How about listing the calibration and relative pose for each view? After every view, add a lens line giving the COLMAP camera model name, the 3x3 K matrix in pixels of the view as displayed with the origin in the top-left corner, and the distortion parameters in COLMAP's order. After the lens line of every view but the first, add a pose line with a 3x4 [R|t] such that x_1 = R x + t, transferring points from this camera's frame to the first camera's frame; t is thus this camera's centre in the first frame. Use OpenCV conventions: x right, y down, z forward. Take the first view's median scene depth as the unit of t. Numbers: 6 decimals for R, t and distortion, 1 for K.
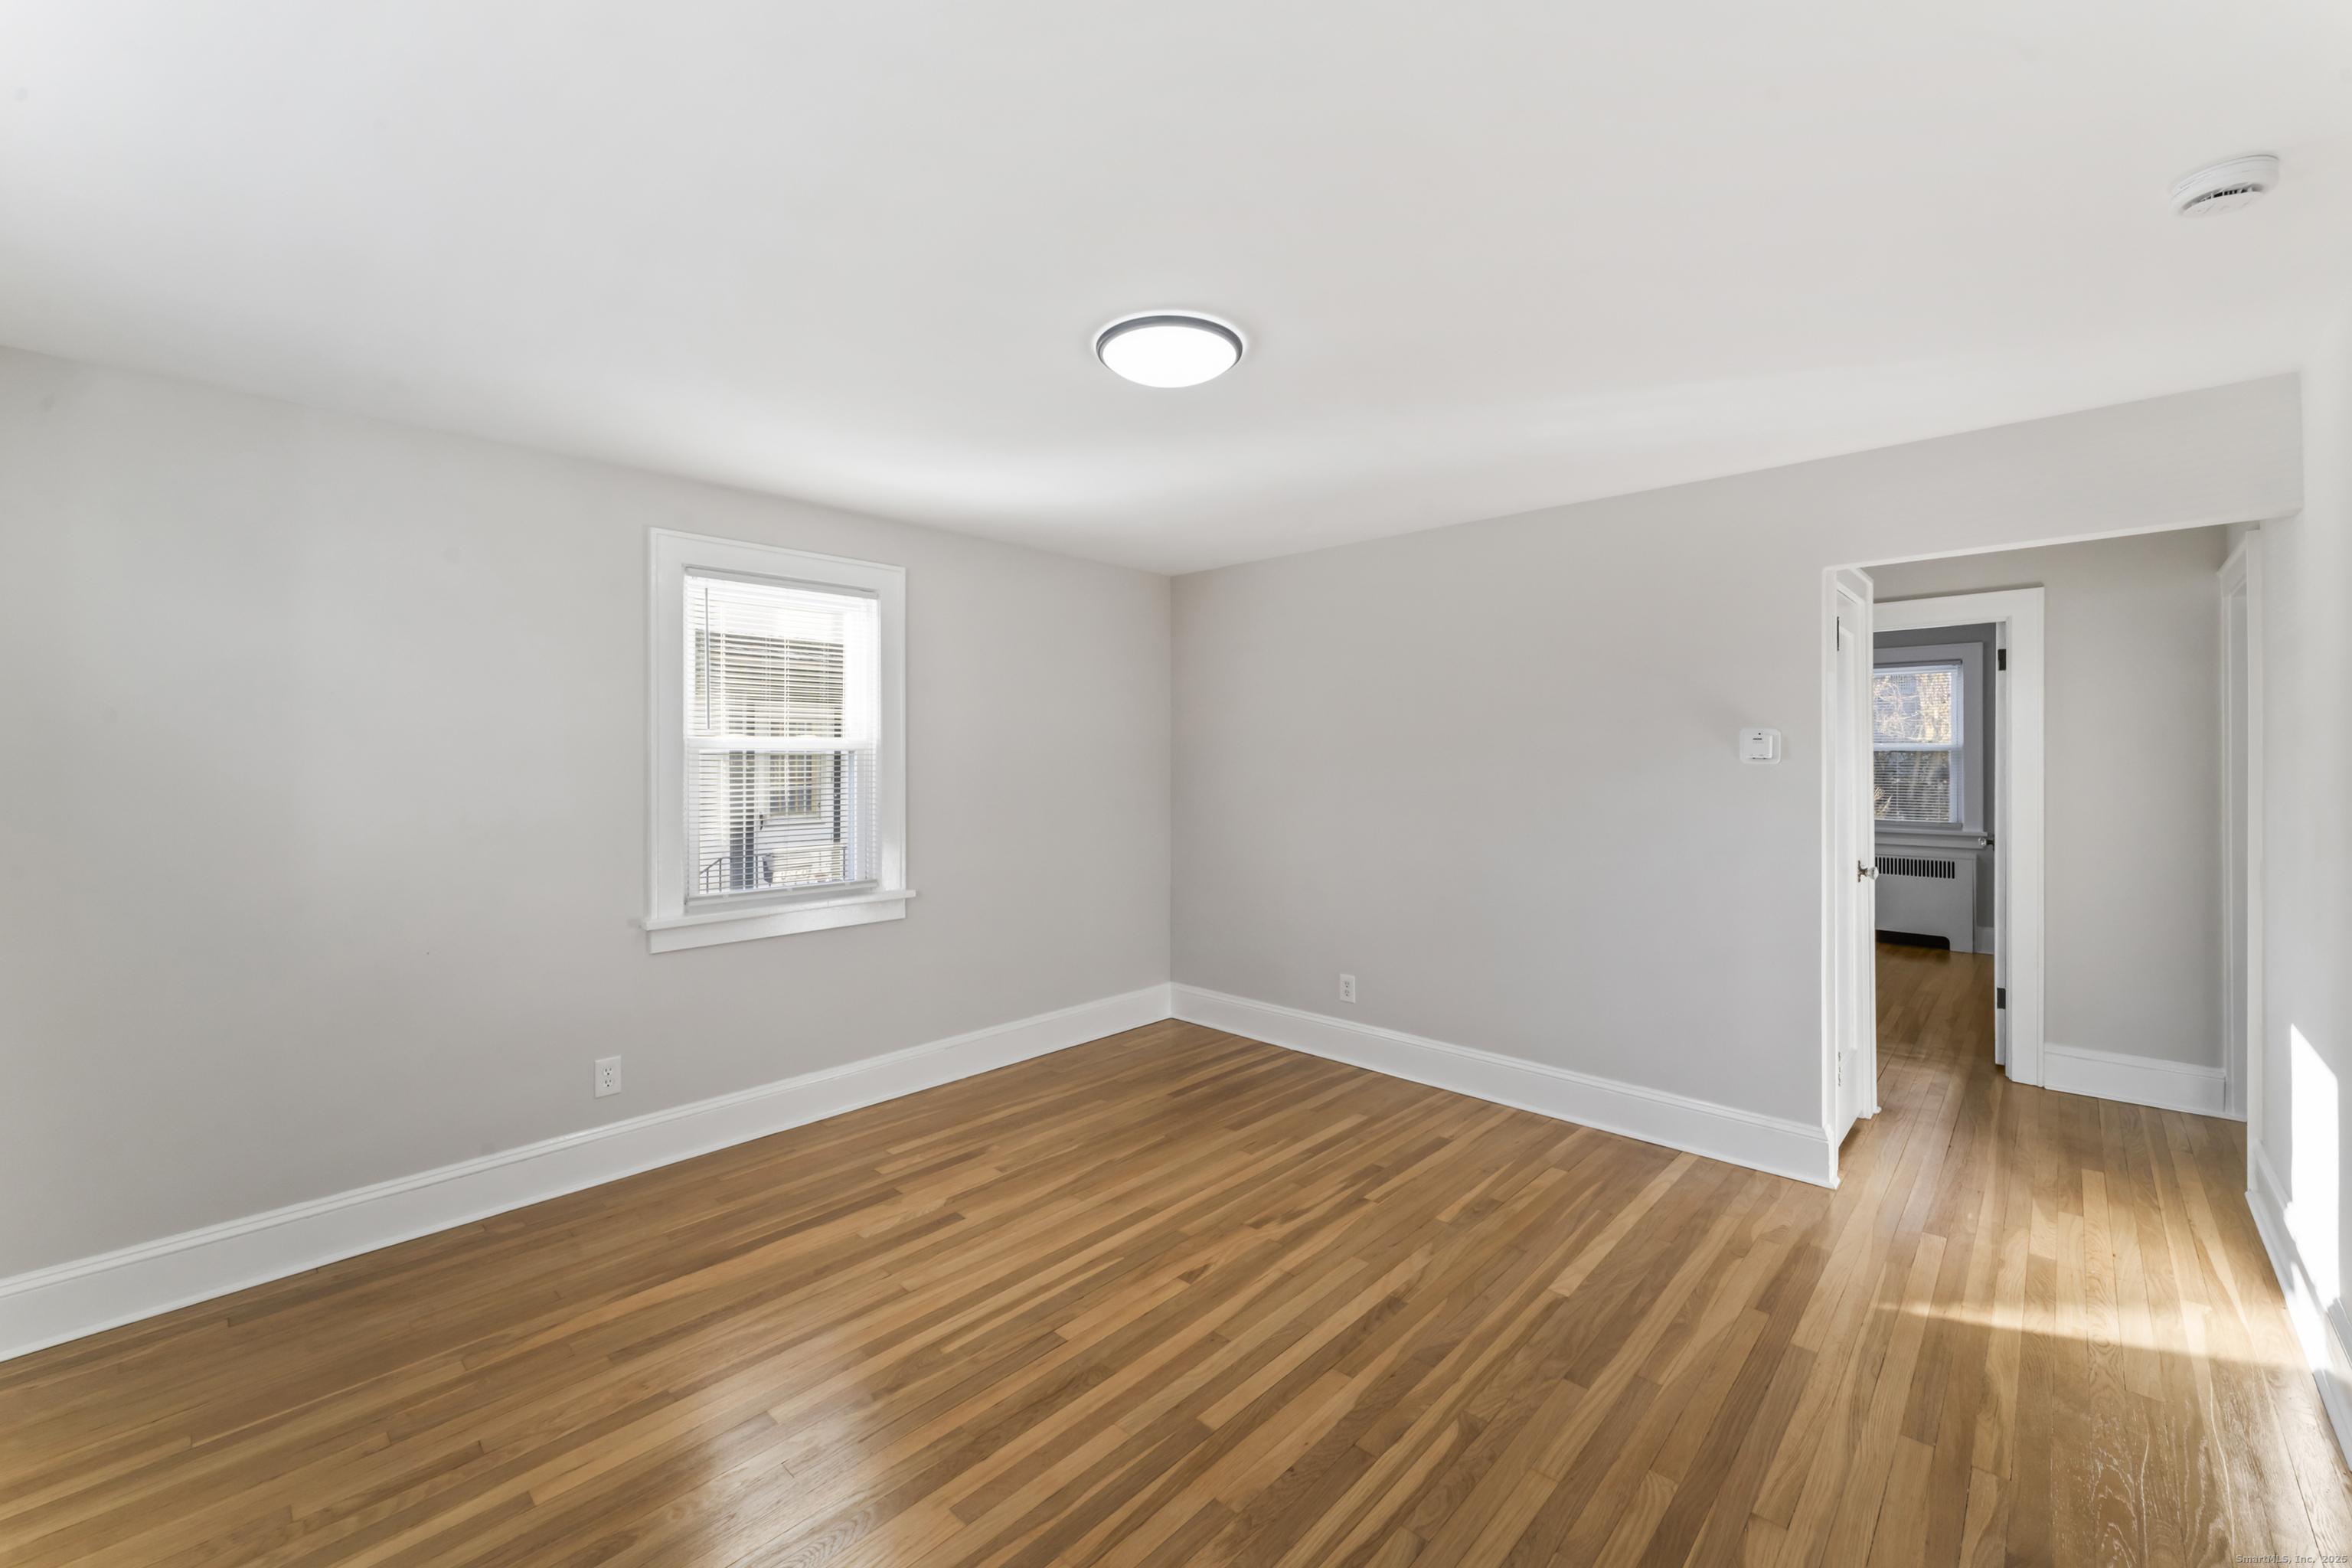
lens RADIAL K [[948.2, 0, 1163.1], [0, 948.2, 773.6], [0, 0, 1]] dist [-0.001472, 0.000410]
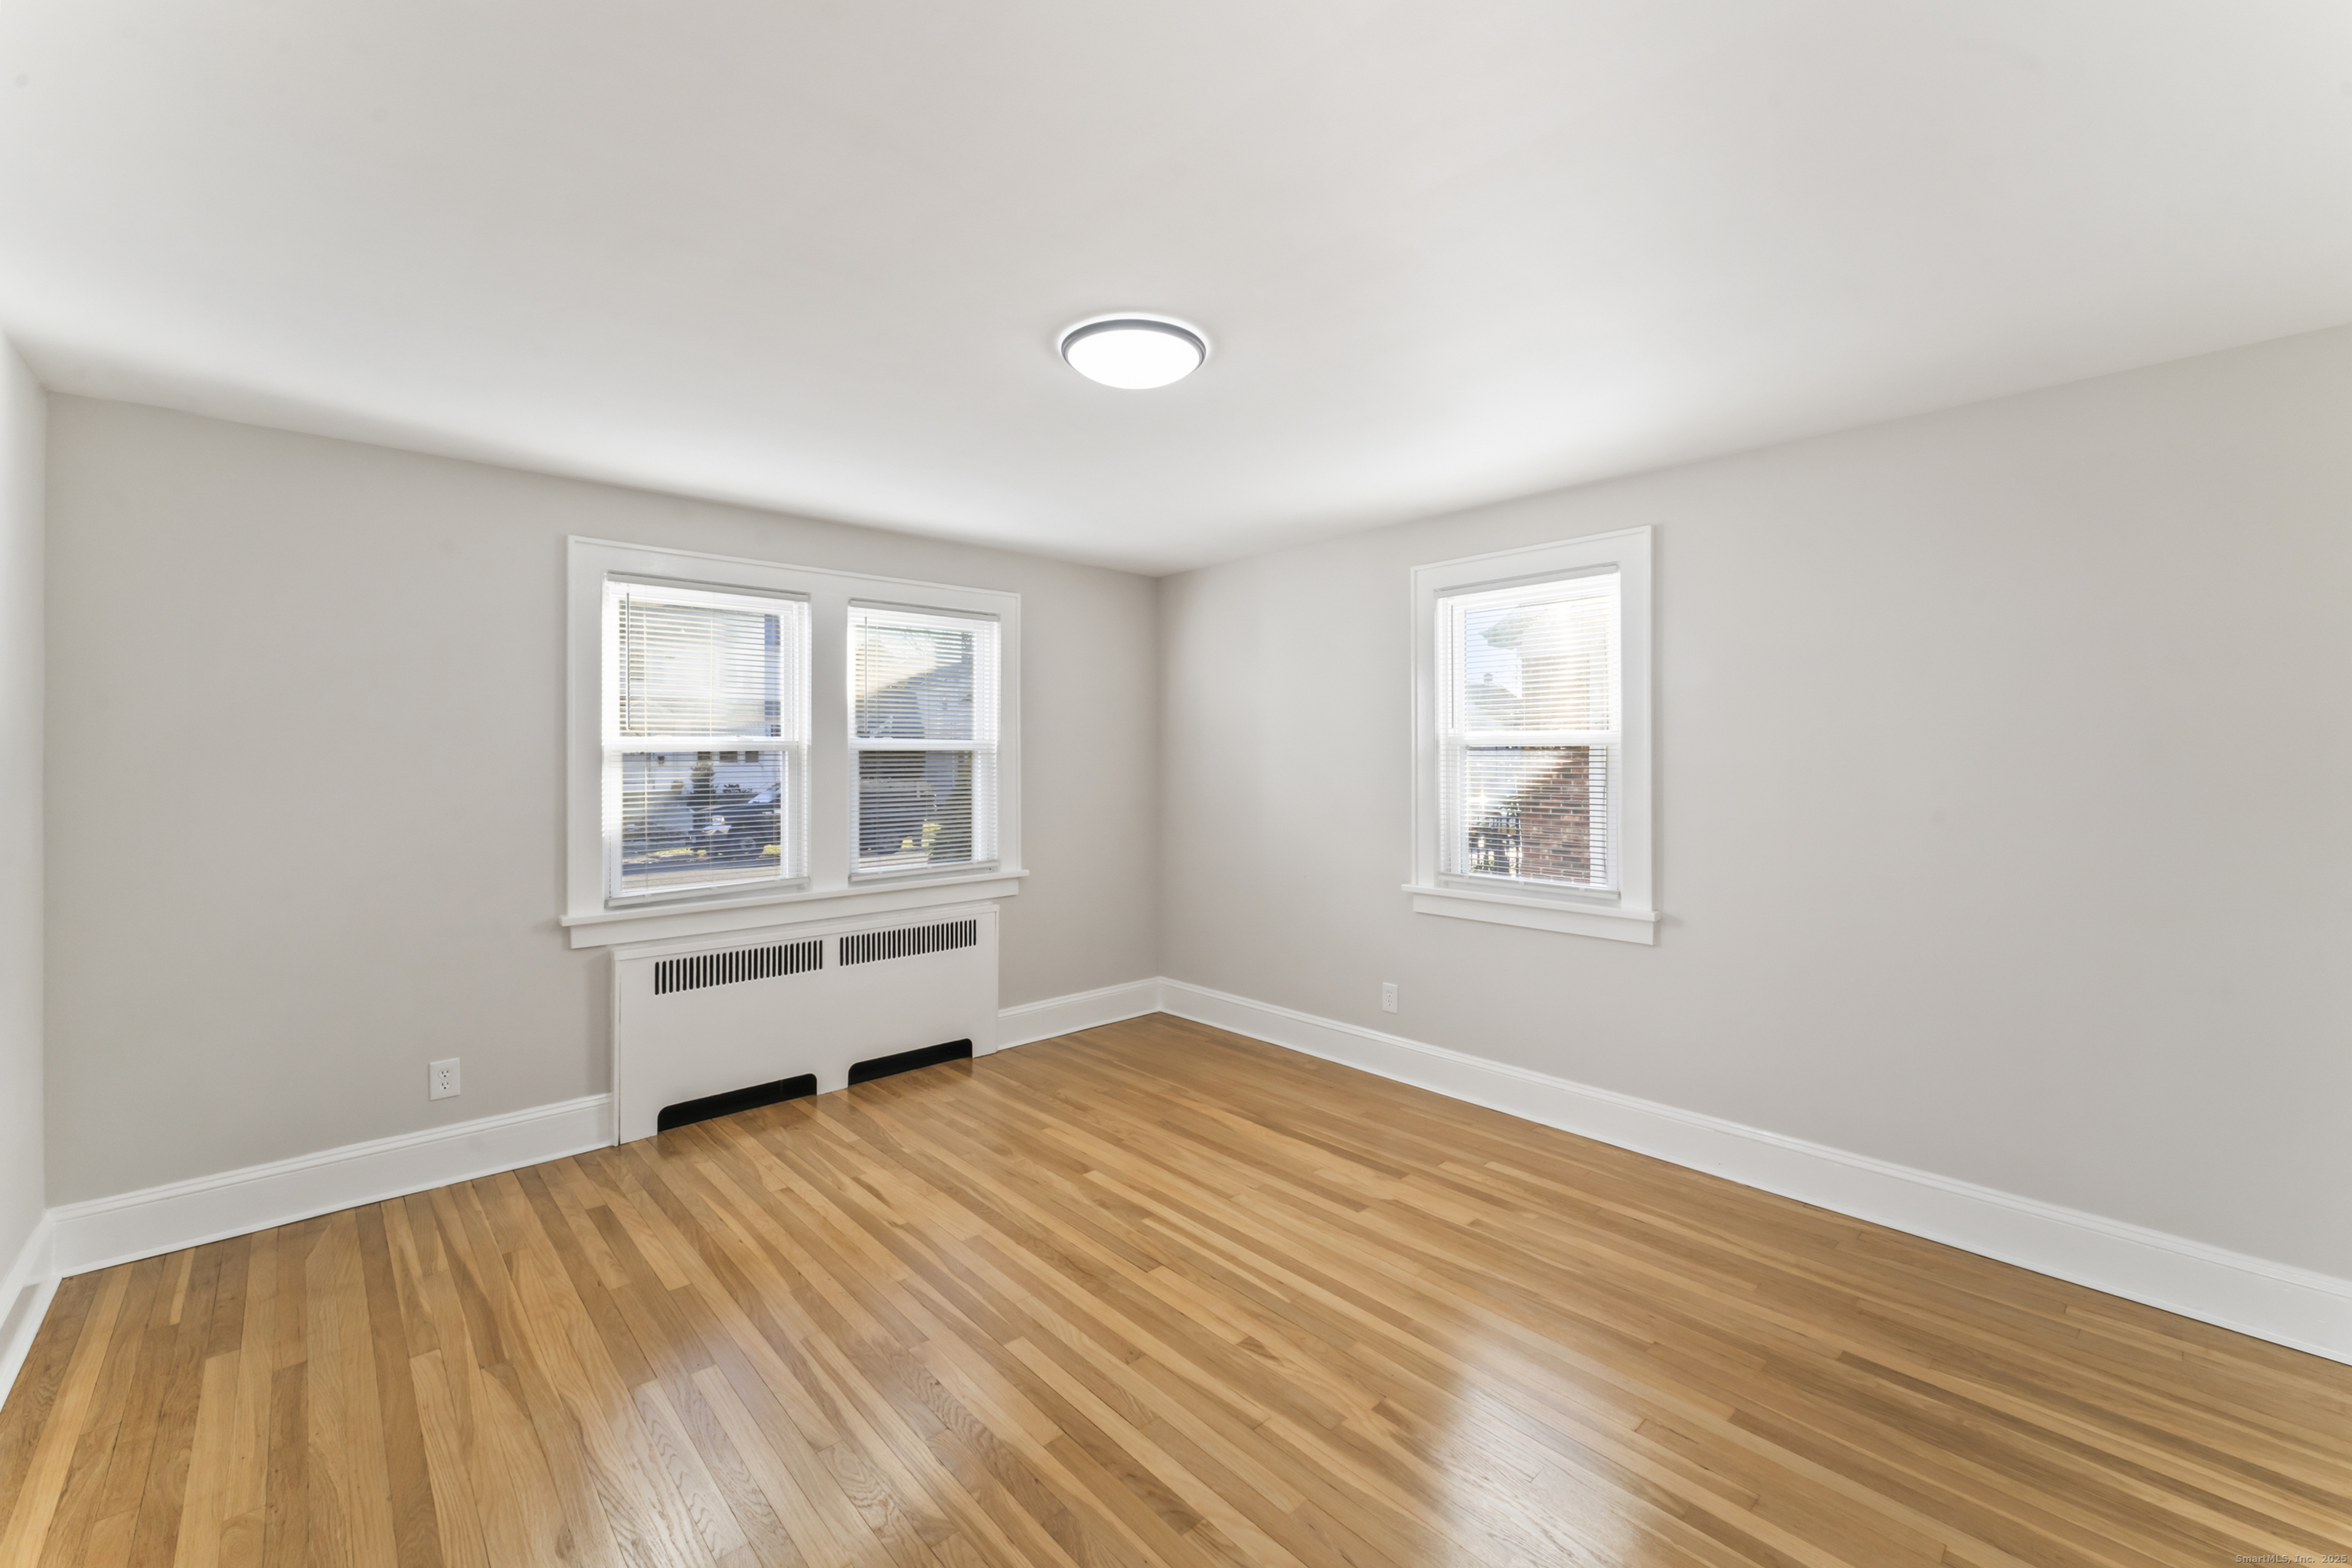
lens RADIAL K [[948.2, 0, 1187.6], [0, 948.2, 767.8], [0, 0, 1]] dist [-0.001472, 0.000410]
pose [[-0.056254, 0.017544, -0.998262, 0.825346], [-0.015894, 0.999703, 0.018465, -0.017491], [0.998290, 0.016906, -0.055959, 0.901352]]
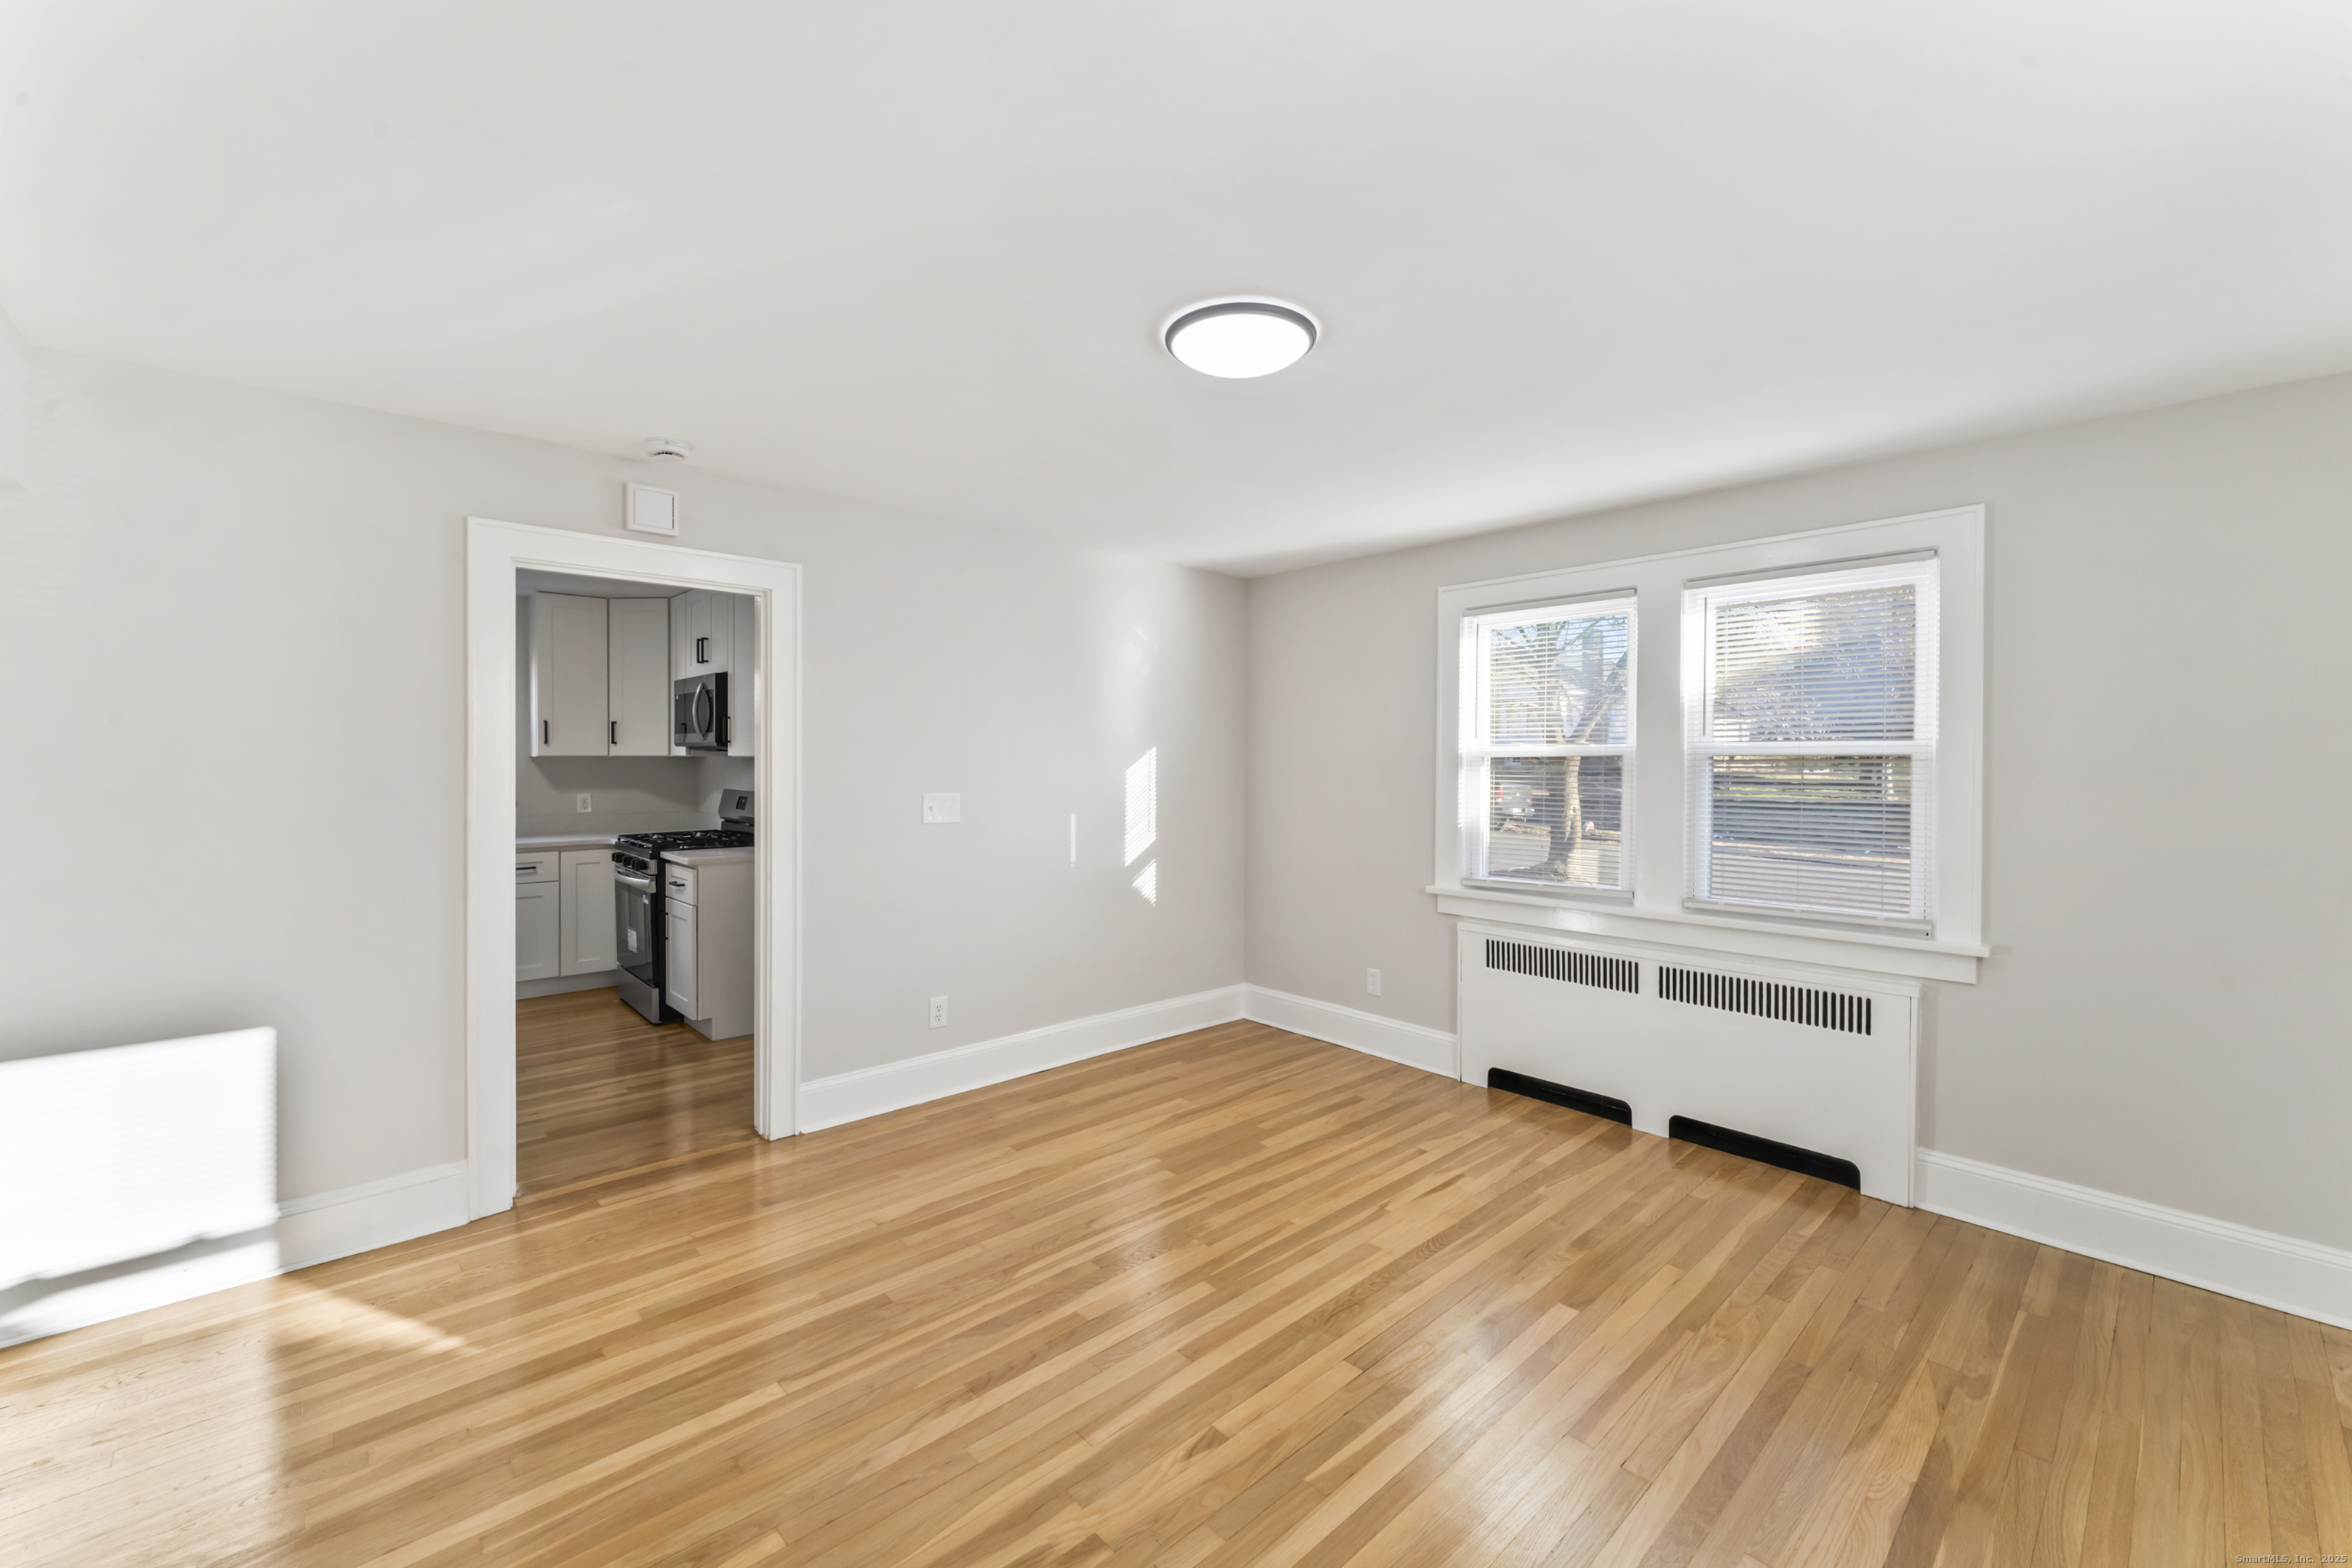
lens RADIAL K [[948.2, 0, 1177.0], [0, 948.2, 776.9], [0, 0, 1]] dist [-0.001472, 0.000410]
pose [[-0.998431, -0.002052, 0.055960, 0.014046], [-0.000170, 0.999435, 0.033624, -0.023577], [-0.055997, 0.033561, -0.997867, 1.601401]]
